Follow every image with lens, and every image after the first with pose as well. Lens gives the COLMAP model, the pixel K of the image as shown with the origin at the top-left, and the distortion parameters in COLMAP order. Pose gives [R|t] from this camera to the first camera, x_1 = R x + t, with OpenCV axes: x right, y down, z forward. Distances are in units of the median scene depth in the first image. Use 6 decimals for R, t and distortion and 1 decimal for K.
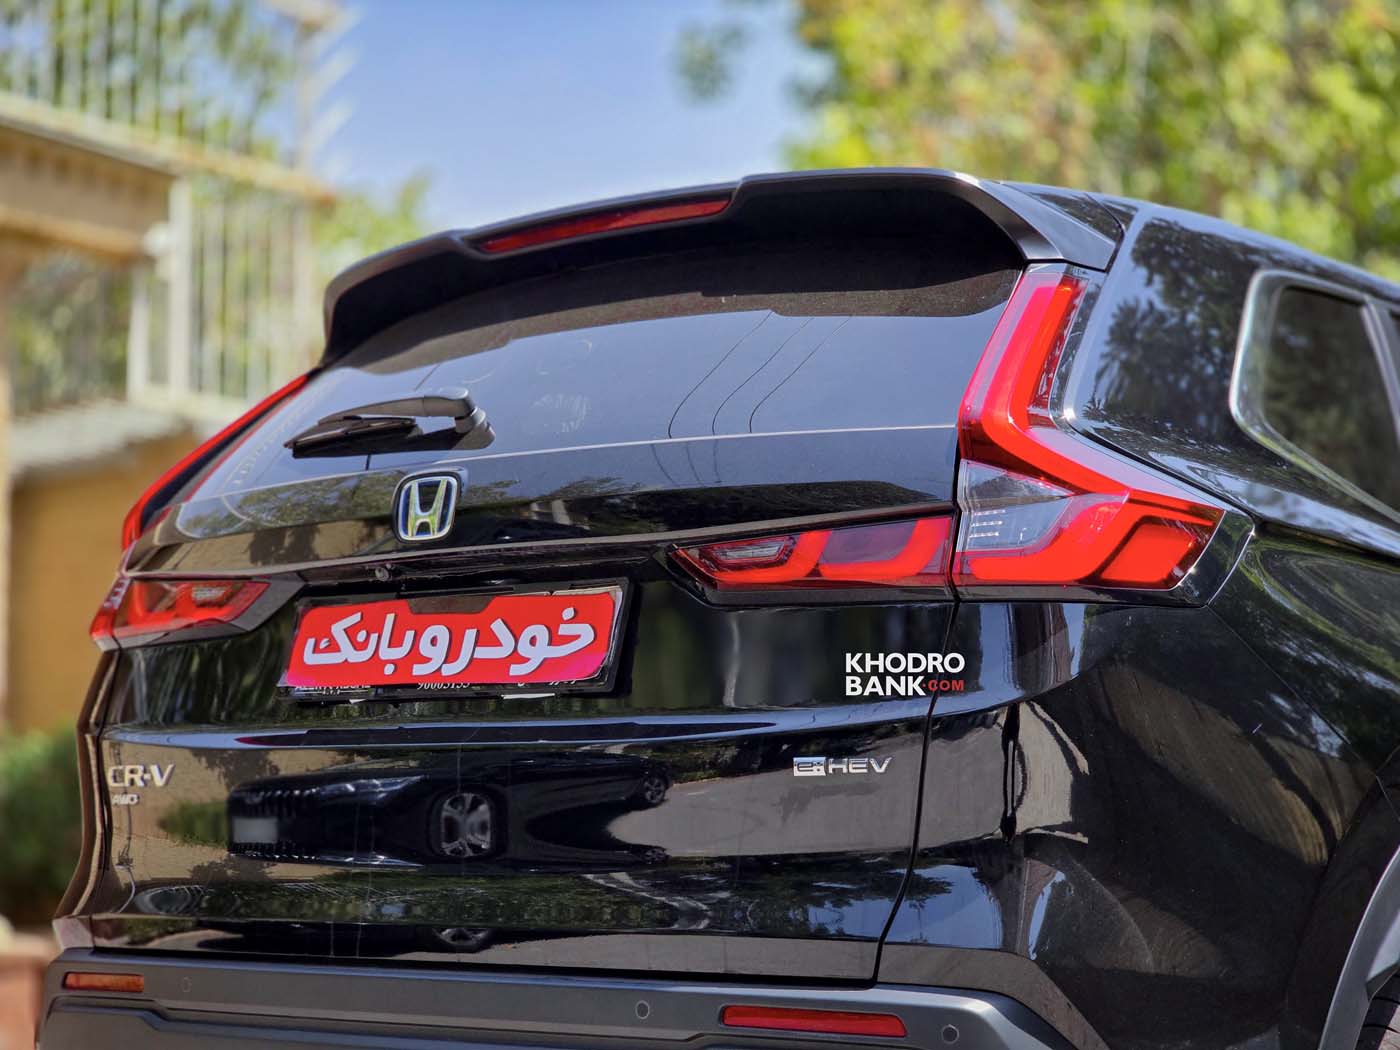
lens RADIAL K [[2785.4, 0, 700.0], [0, 2785.4, 525.0], [0, 0, 1]] dist [-0.318688, 3.860629]
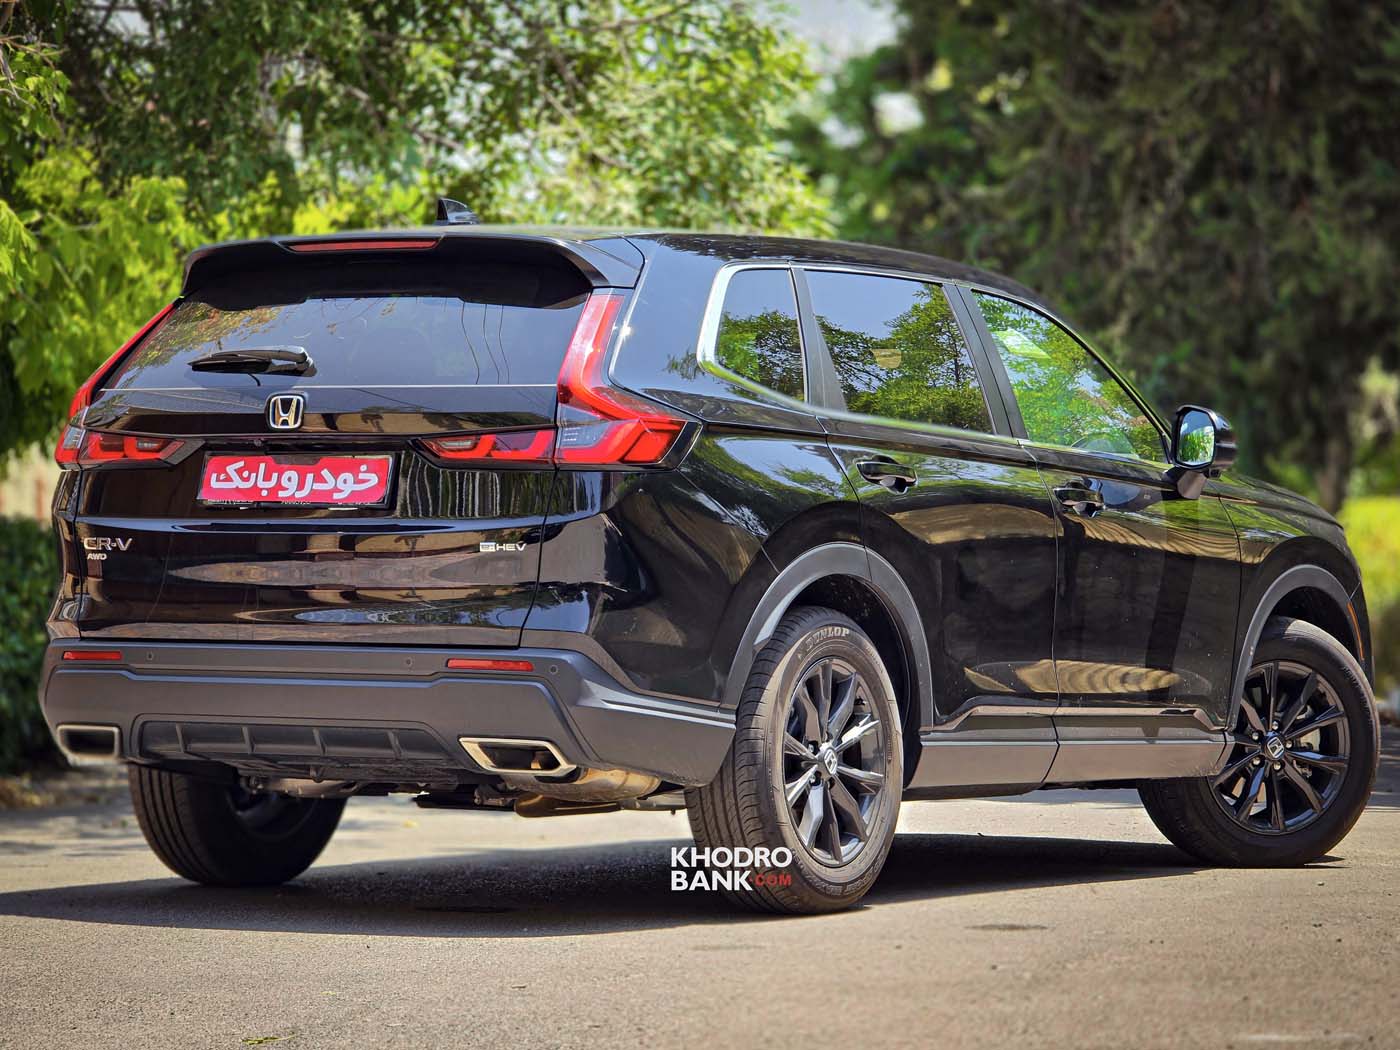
lens RADIAL K [[5020.3, 0, 708.3], [0, 5020.3, 471.7], [0, 0, 1]] dist [2.314311, -59.280745]
pose [[0.993496, -0.007067, 0.113645, -0.210952], [-0.006302, 0.993130, 0.116850, -0.386101], [-0.113690, -0.116807, 0.986626, -2.583022]]
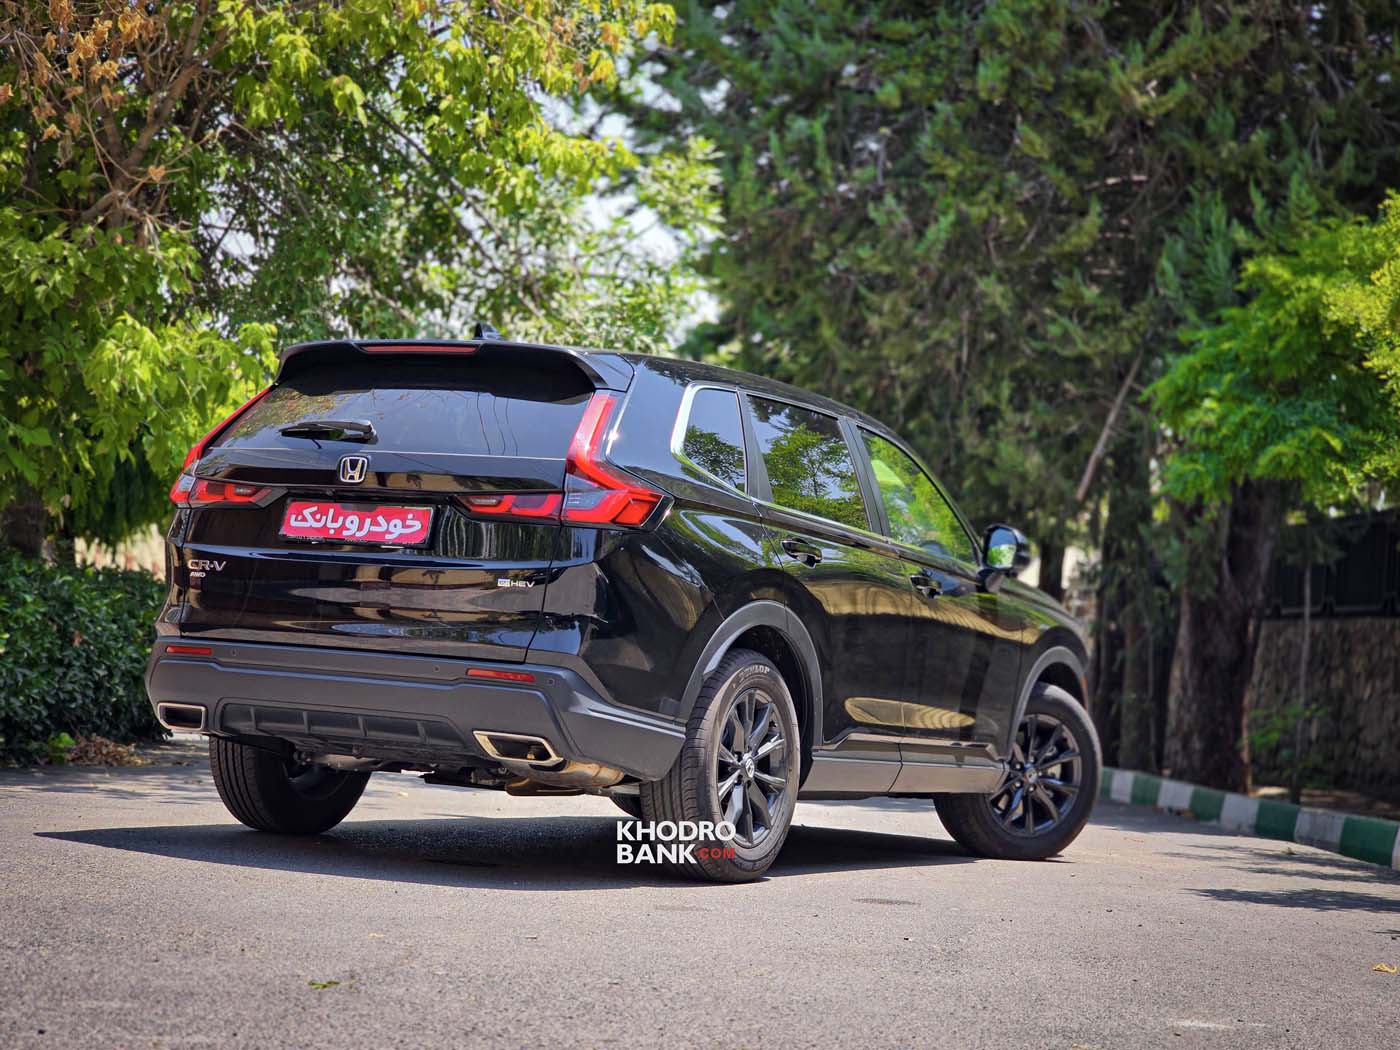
lens RADIAL K [[2773.2, 0, 697.1], [0, 2773.2, 488.8], [0, 0, 1]] dist [0.050022, 0.002558]
pose [[0.982583, 0.063042, 0.174802, -0.231314], [-0.076032, 0.994741, 0.068630, -0.185718], [-0.169556, -0.080725, 0.982209, -1.533433]]
